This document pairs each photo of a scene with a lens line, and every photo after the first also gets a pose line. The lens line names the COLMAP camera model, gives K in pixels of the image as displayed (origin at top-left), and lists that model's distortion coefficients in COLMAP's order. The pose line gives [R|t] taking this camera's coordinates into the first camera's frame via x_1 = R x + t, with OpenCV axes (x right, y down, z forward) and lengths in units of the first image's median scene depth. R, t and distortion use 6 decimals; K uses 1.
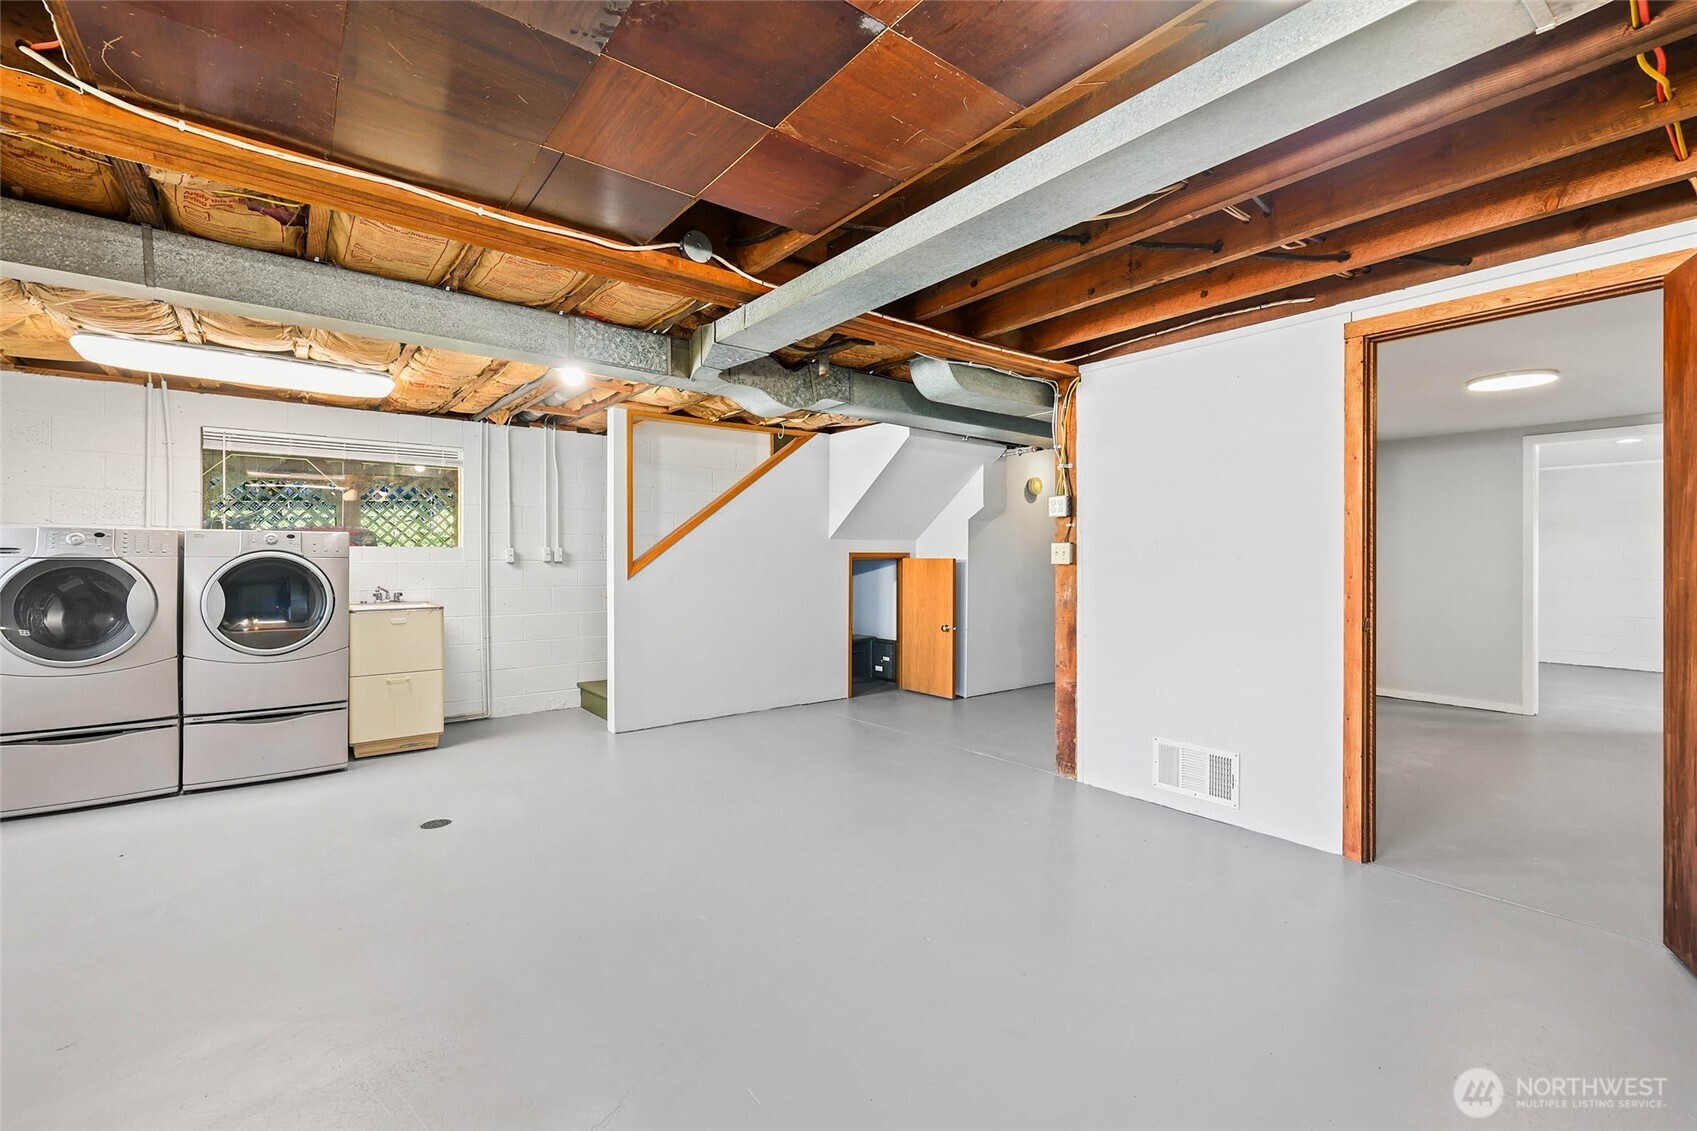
lens RADIAL K [[729.3, 0, 852.8], [0, 729.3, 561.7], [0, 0, 1]] dist [0.001500, 0.000828]
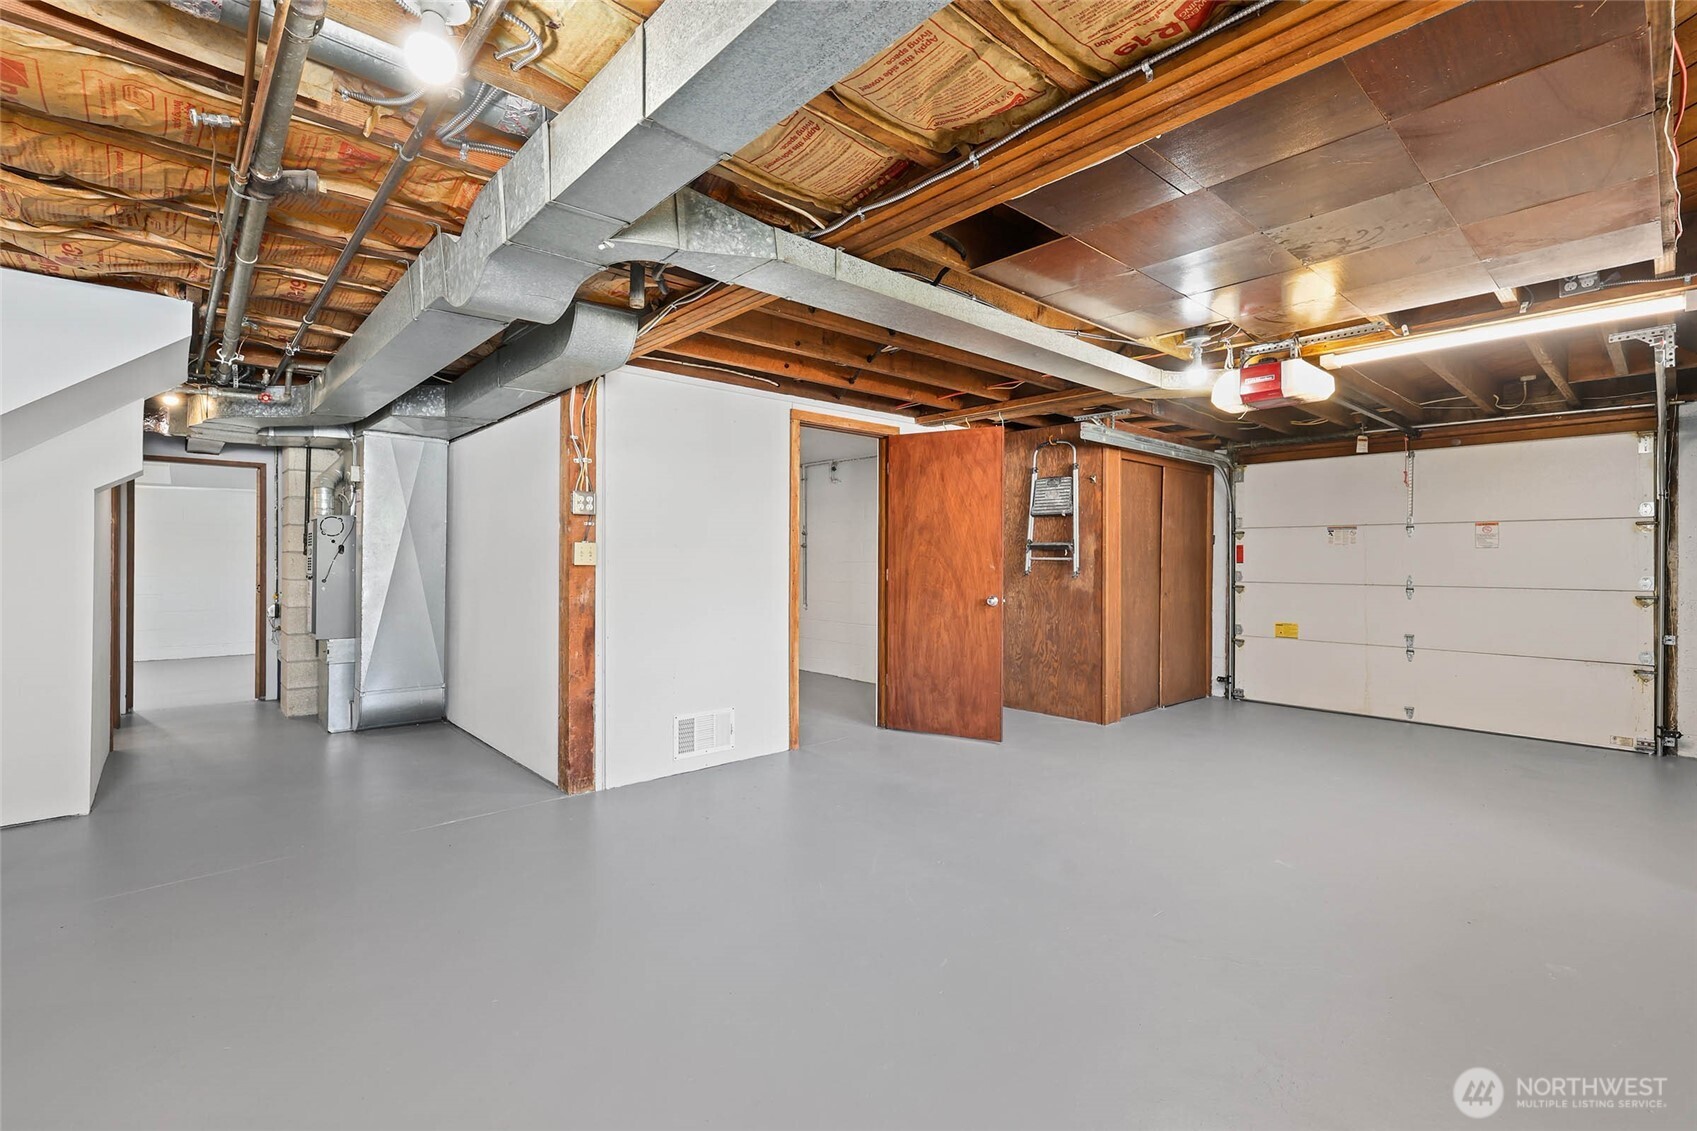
lens RADIAL K [[729.3, 0, 841.9], [0, 729.3, 558.2], [0, 0, 1]] dist [0.001500, 0.000828]
pose [[-0.052195, -0.004904, 0.998625, -0.746180], [0.000411, 0.999988, 0.004933, -0.011747], [-0.998637, 0.000668, -0.052192, 0.812346]]
